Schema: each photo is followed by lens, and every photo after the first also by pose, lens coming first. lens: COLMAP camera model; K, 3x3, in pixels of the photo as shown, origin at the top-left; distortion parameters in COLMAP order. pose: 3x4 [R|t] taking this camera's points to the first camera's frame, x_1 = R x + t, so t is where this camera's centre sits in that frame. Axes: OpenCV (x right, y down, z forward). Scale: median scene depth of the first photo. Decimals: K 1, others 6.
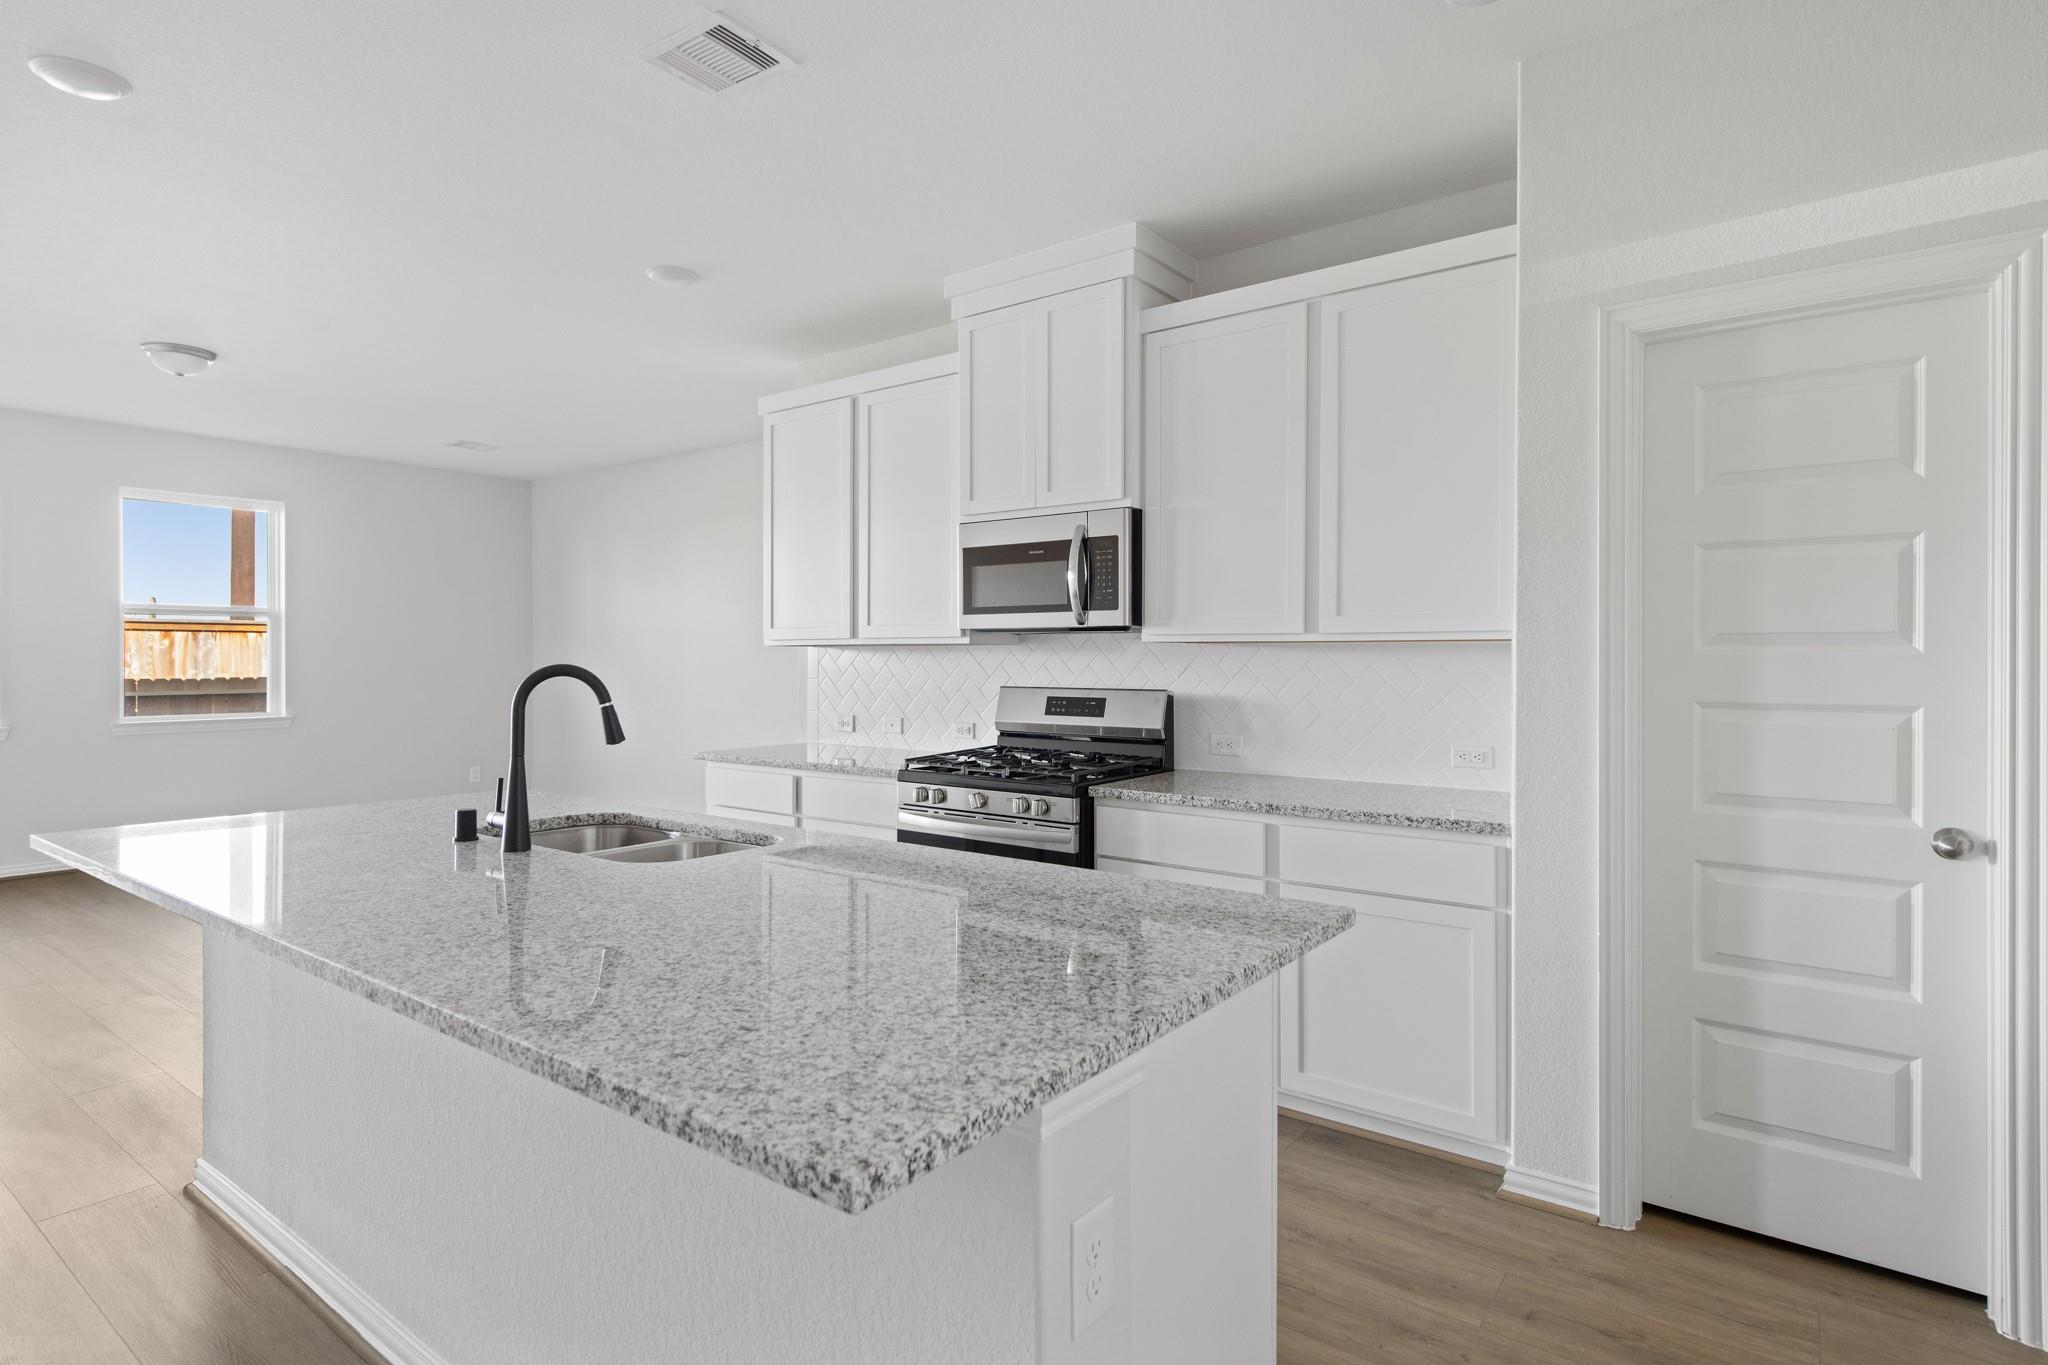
lens RADIAL K [[1079.8, 0, 1024.0], [0, 1079.8, 682.5], [0, 0, 1]] dist [-0.000152, -0.000254]
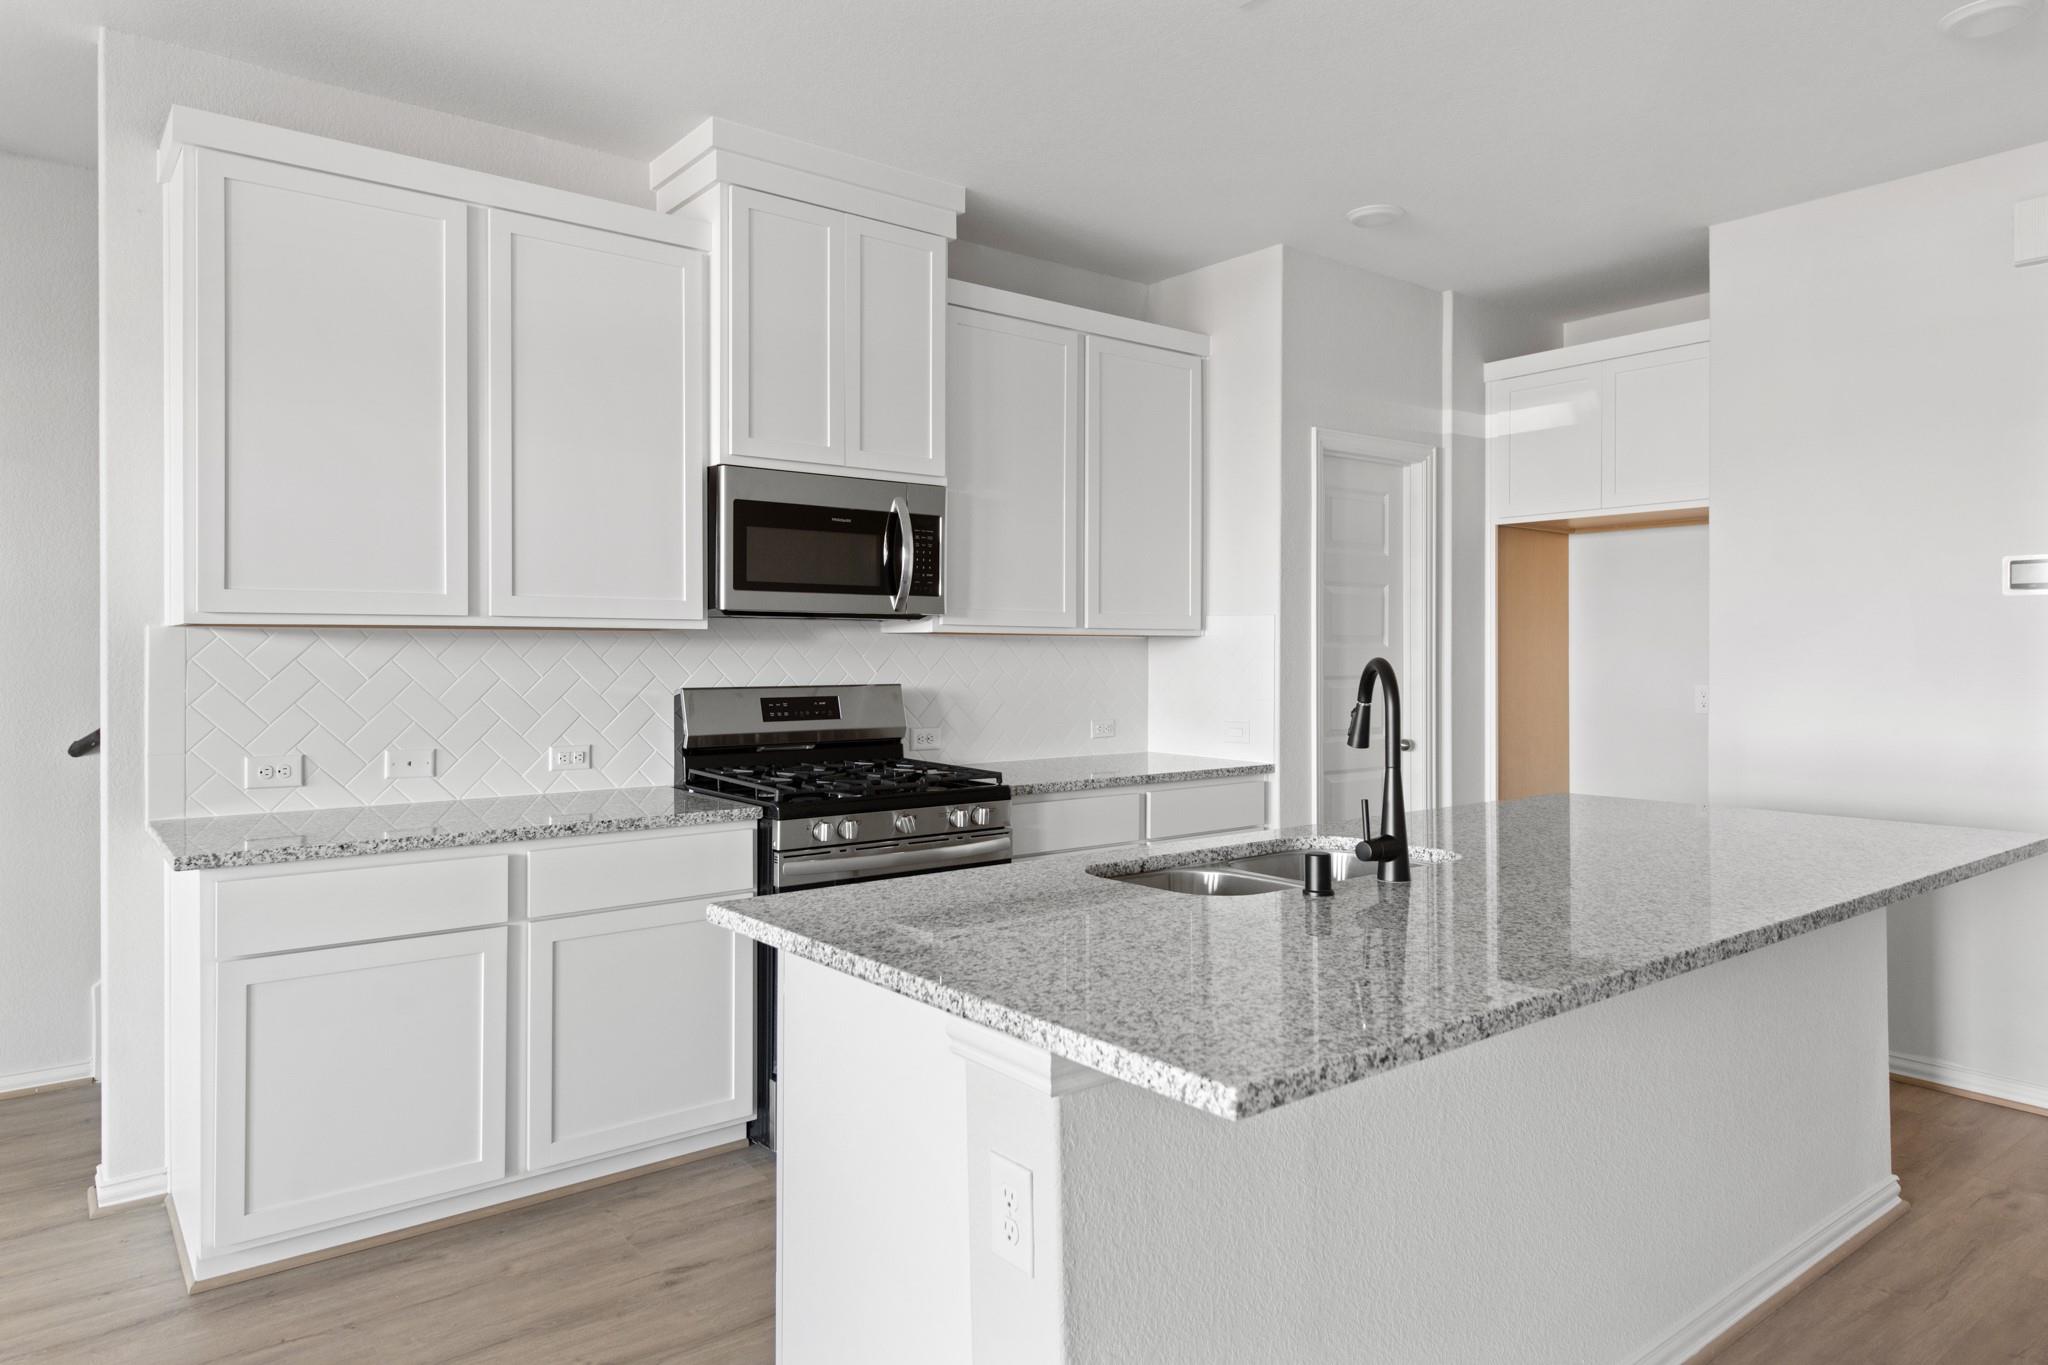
lens RADIAL K [[1210.1, 0, 1019.5], [0, 1210.1, 676.9], [0, 0, 1]] dist [-0.026776, -0.000092]
pose [[0.250934, -0.024176, 0.967702, -0.804526], [0.019544, 0.999611, 0.019905, -0.016937], [-0.967807, 0.013918, 0.251309, 0.614226]]
